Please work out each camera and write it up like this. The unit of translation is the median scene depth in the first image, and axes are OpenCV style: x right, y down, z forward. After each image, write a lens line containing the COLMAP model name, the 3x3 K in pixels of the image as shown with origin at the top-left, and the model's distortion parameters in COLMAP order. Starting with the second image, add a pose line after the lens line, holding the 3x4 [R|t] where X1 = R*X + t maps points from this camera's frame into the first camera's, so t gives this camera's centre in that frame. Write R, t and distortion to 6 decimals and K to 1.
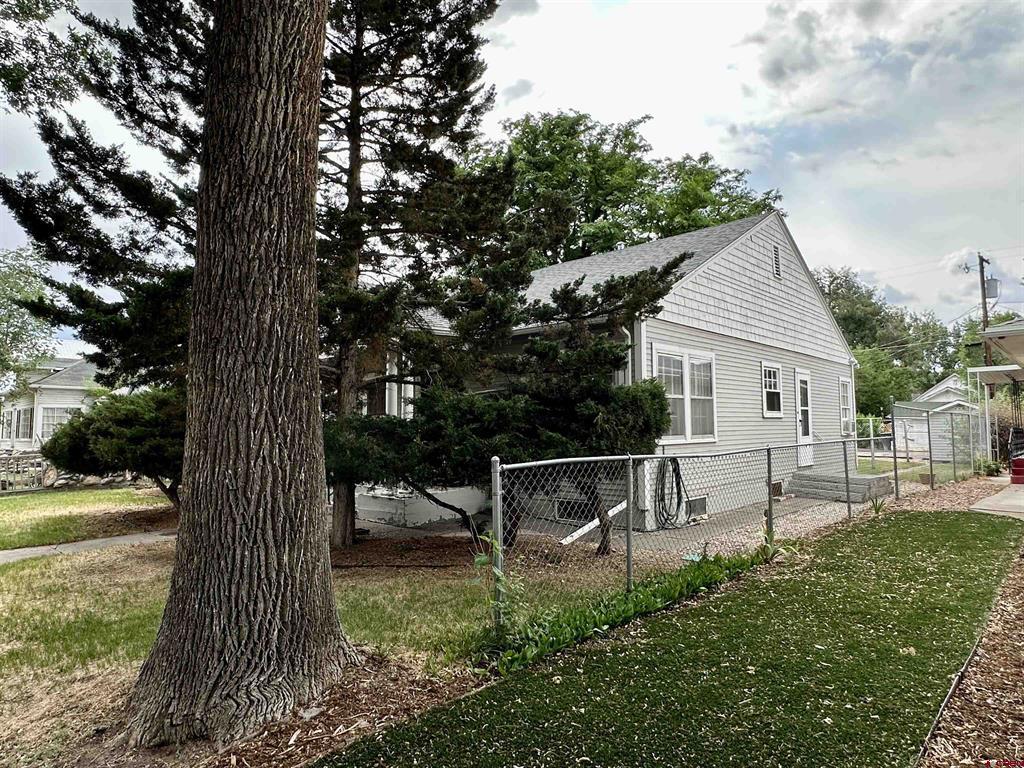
lens RADIAL K [[620.3, 0, 511.0], [0, 620.3, 378.8], [0, 0, 1]] dist [0.004901, -0.000292]
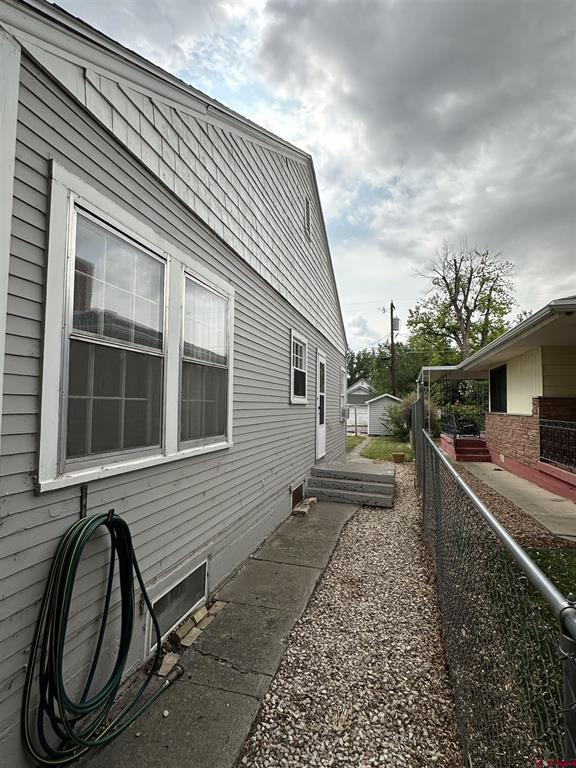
lens RADIAL K [[384.4, 0, 287.4], [0, 384.4, 383.0], [0, 0, 1]] dist [0.006744, 0.000614]
pose [[0.887809, 0.044847, 0.458021, 0.183219], [-0.053099, 0.998576, 0.005151, 0.034083], [-0.457138, -0.028894, 0.888926, 0.568514]]
